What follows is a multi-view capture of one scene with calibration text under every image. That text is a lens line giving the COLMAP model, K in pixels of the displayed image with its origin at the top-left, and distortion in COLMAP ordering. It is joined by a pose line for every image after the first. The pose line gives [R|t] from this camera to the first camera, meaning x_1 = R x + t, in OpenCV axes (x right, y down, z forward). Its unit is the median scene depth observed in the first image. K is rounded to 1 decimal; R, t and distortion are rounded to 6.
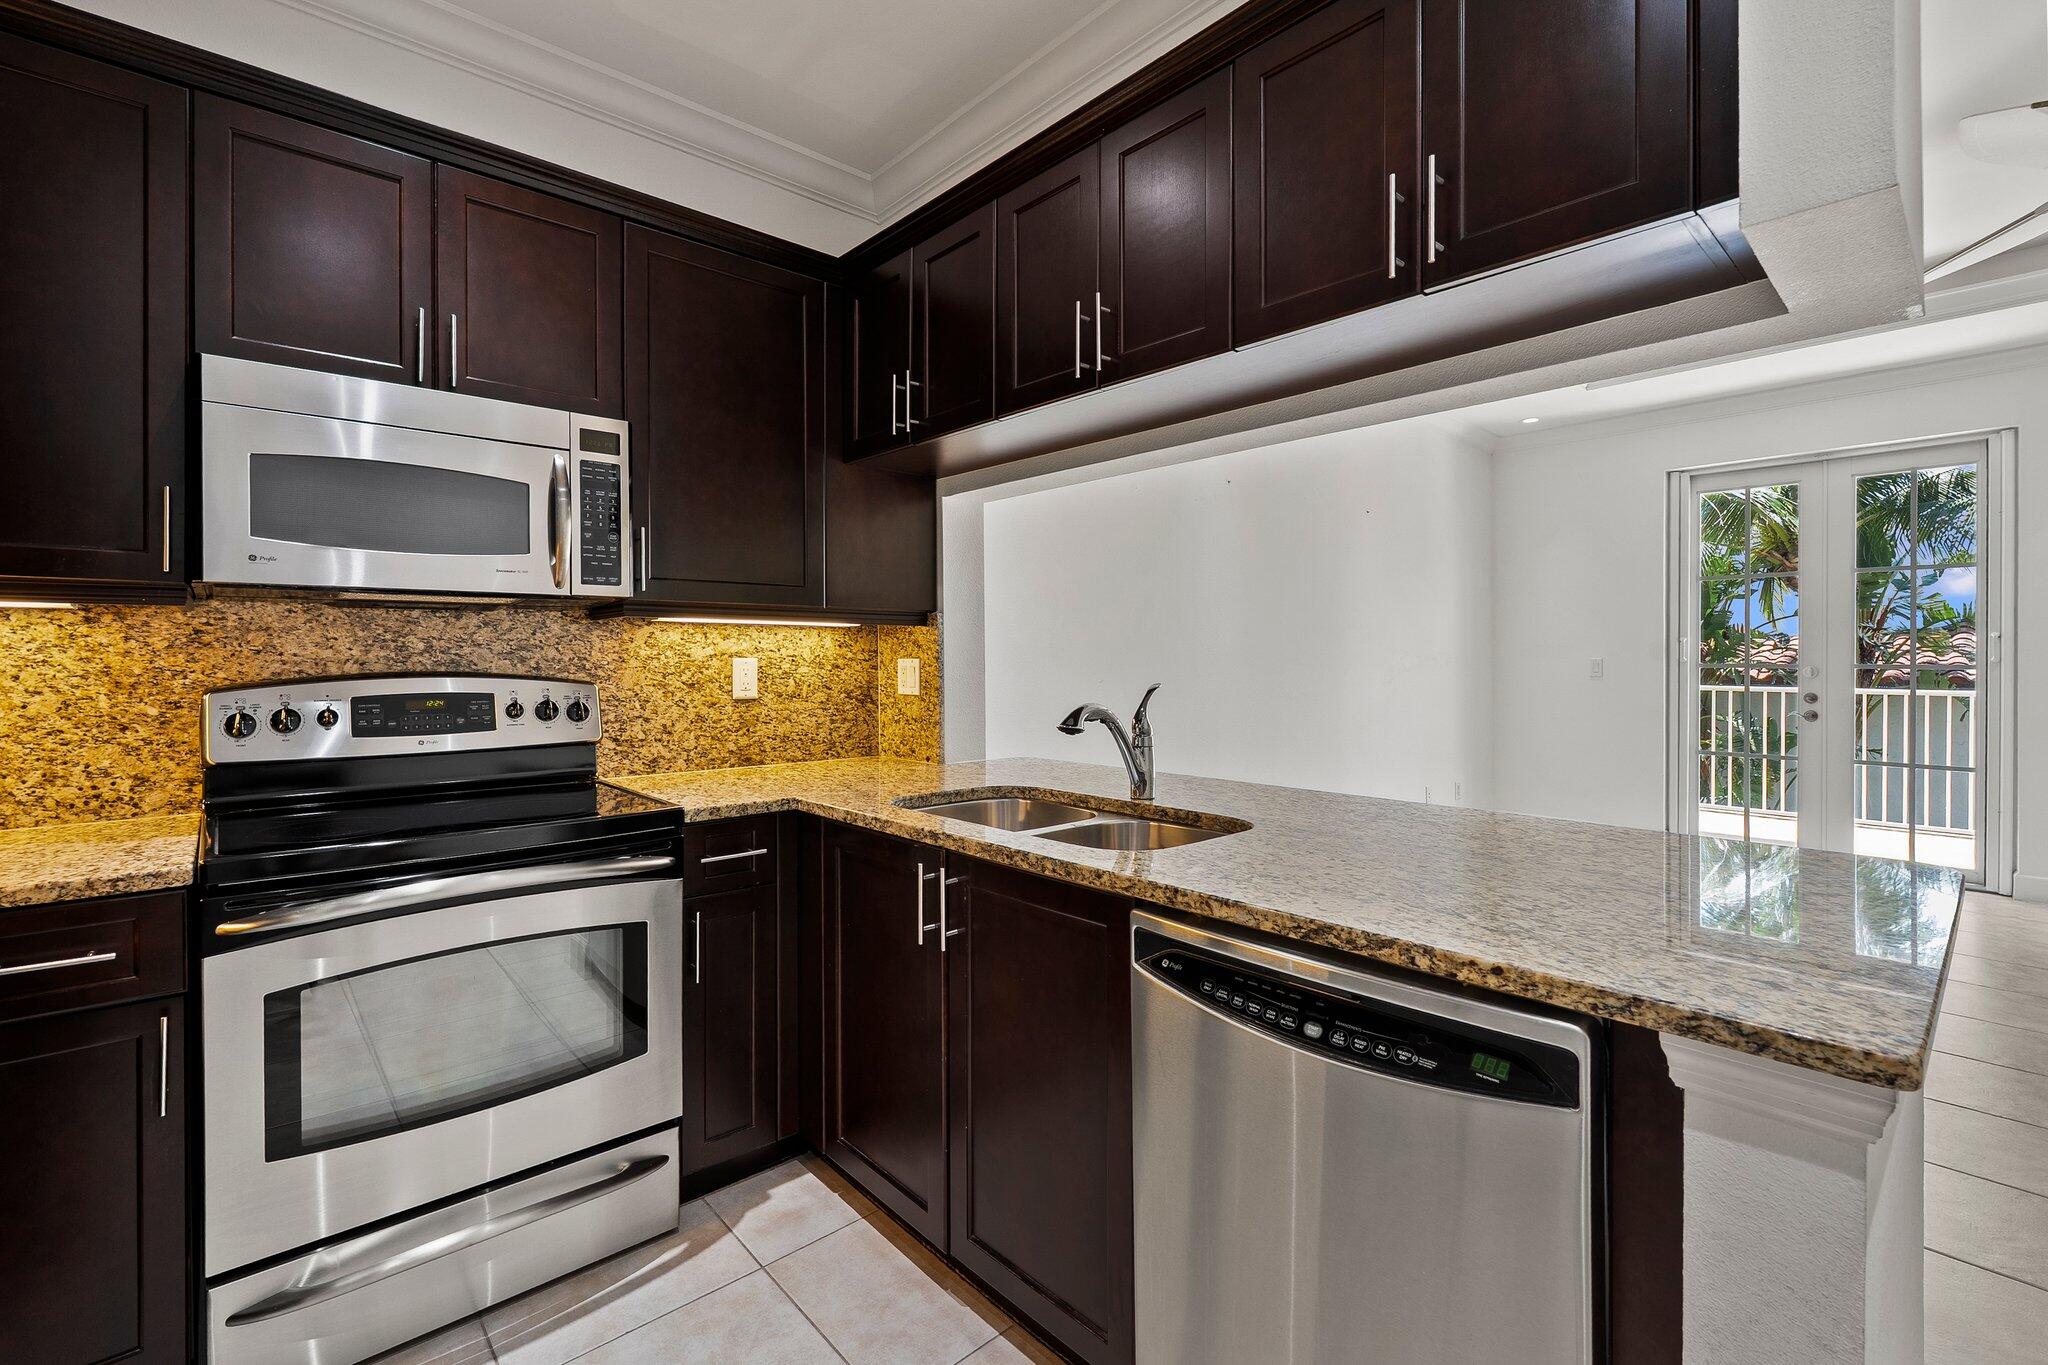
lens RADIAL K [[901.9, 0, 1020.9], [0, 901.9, 657.7], [0, 0, 1]] dist [-0.001238, 0.000286]
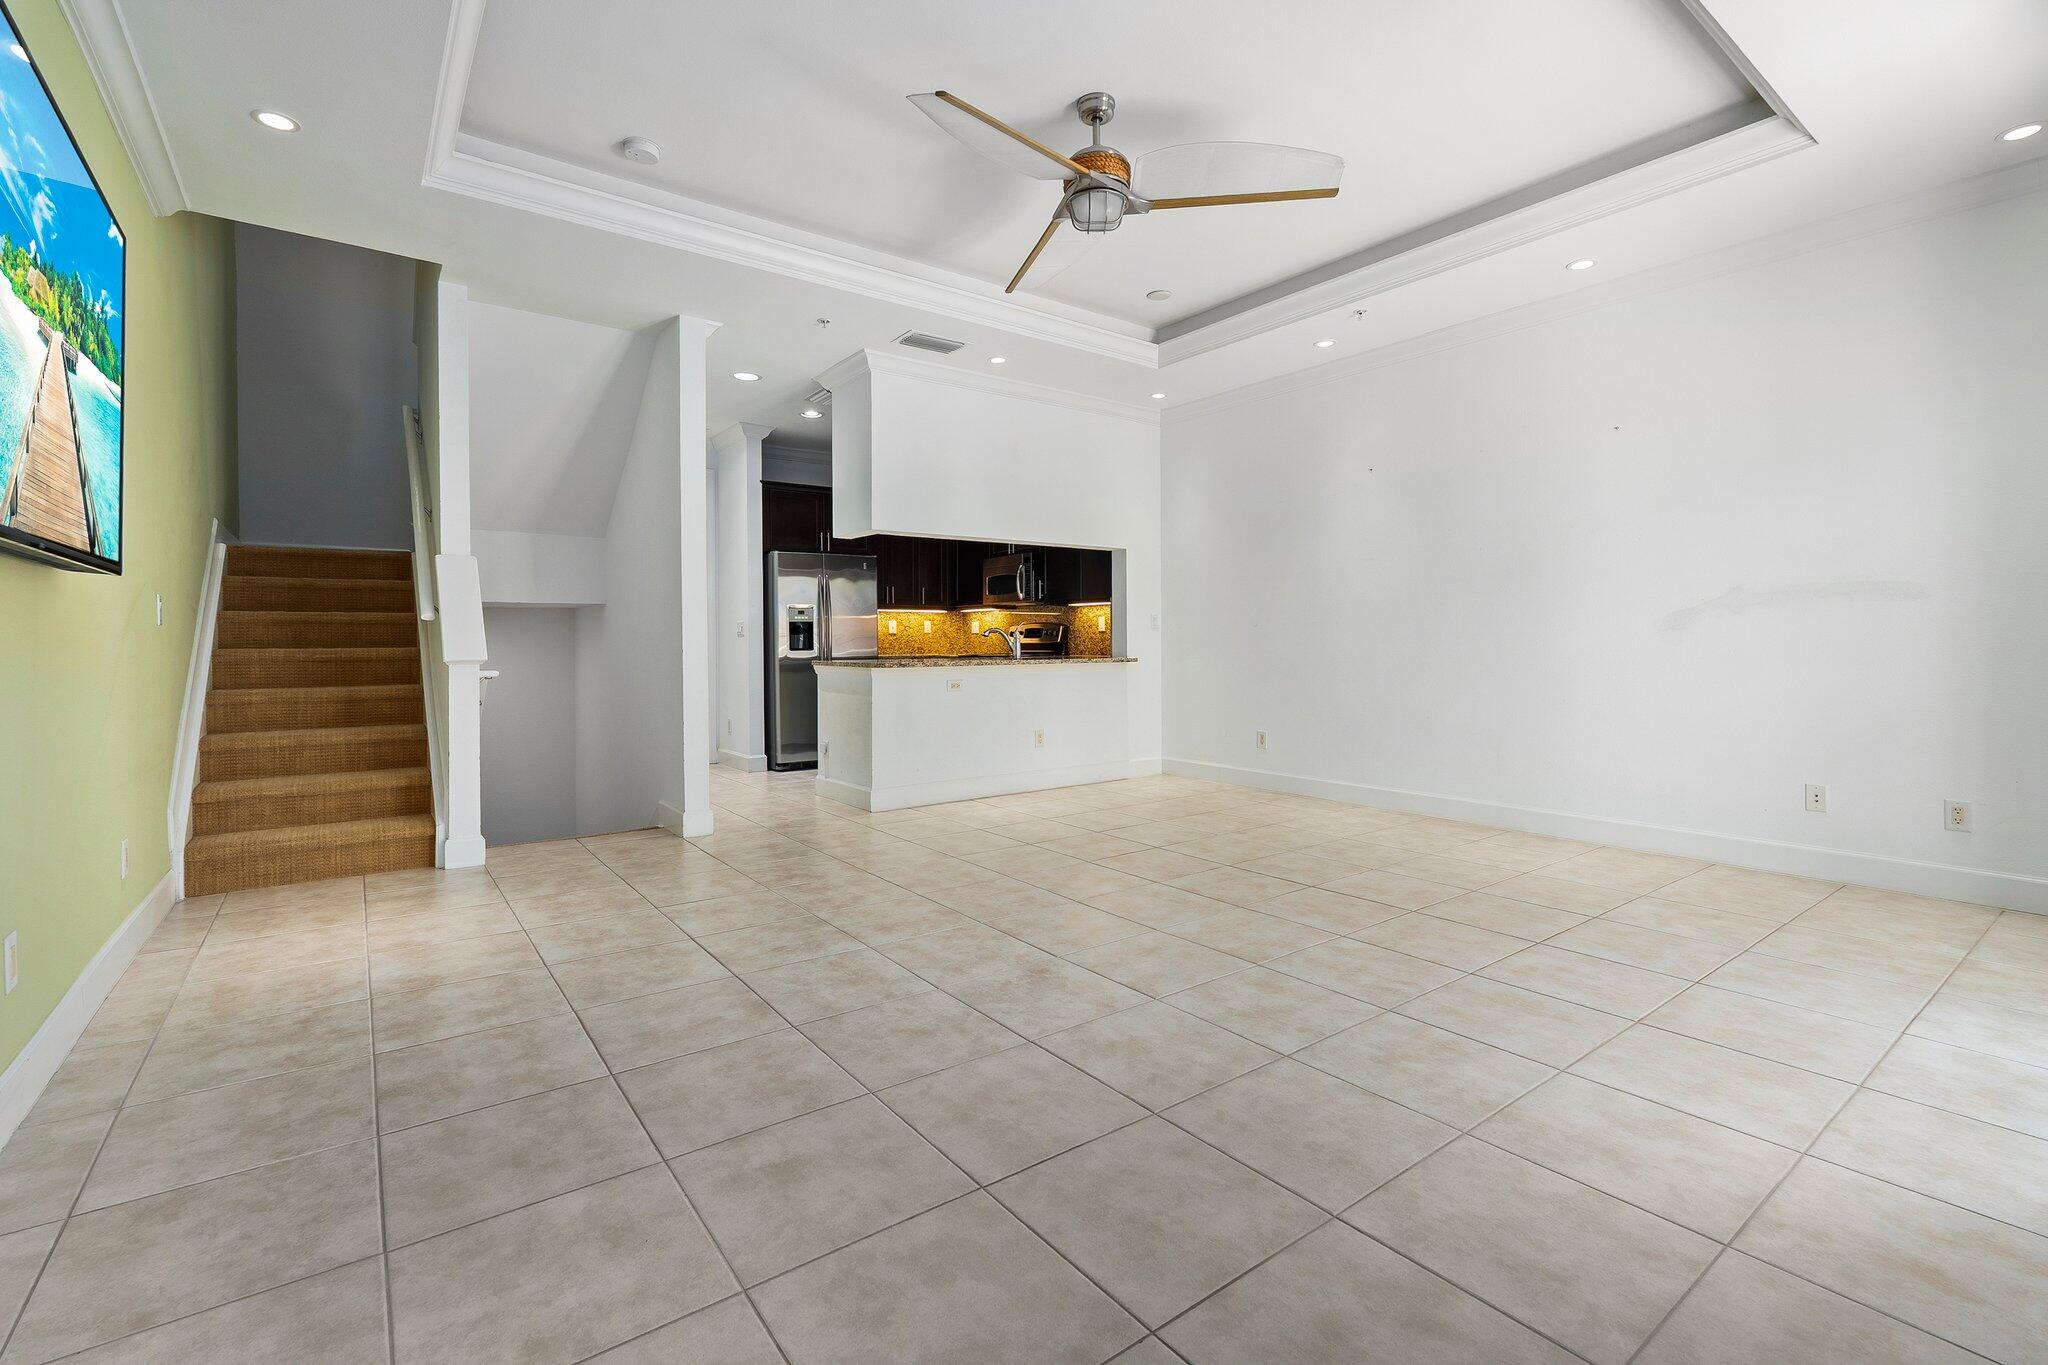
lens RADIAL K [[908.1, 0, 1028.5], [0, 908.1, 642.6], [0, 0, 1]] dist [-0.000462, -0.000116]
pose [[-0.085163, 0.004927, -0.996355, 3.268679], [0.005754, 0.999974, 0.004454, 0.086775], [0.996350, -0.005354, -0.085189, 1.316613]]
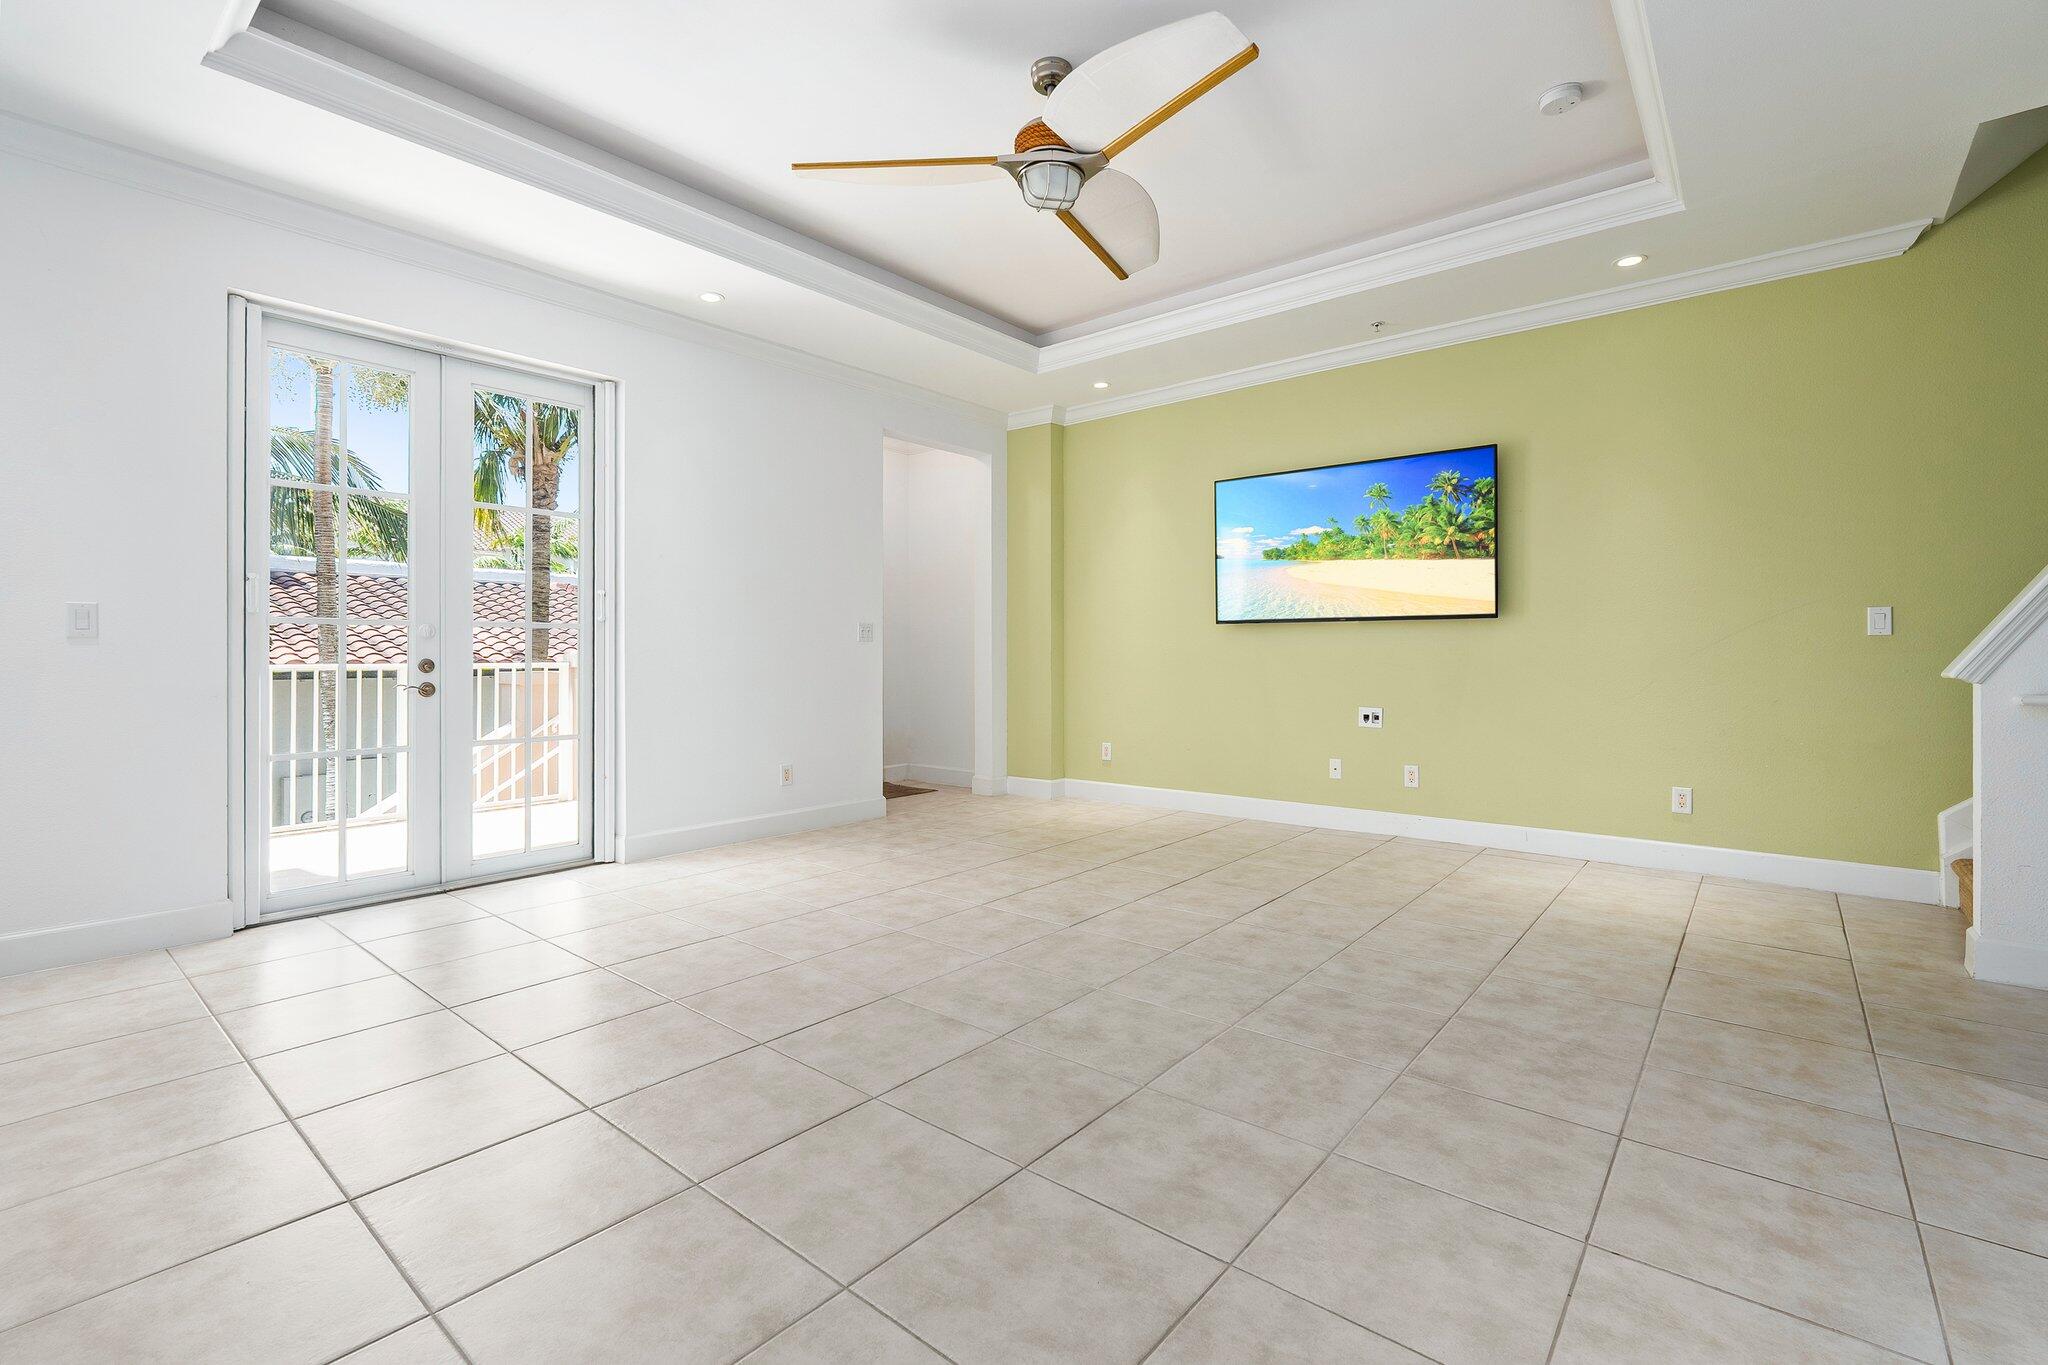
lens RADIAL K [[901.9, 0, 1020.9], [0, 901.9, 657.7], [0, 0, 1]] dist [-0.001238, 0.000286]
pose [[-0.146865, -0.002137, 0.989154, 0.161428], [0.000214, 0.999998, 0.002192, 0.092286], [-0.989157, 0.000534, -0.146864, 1.571546]]
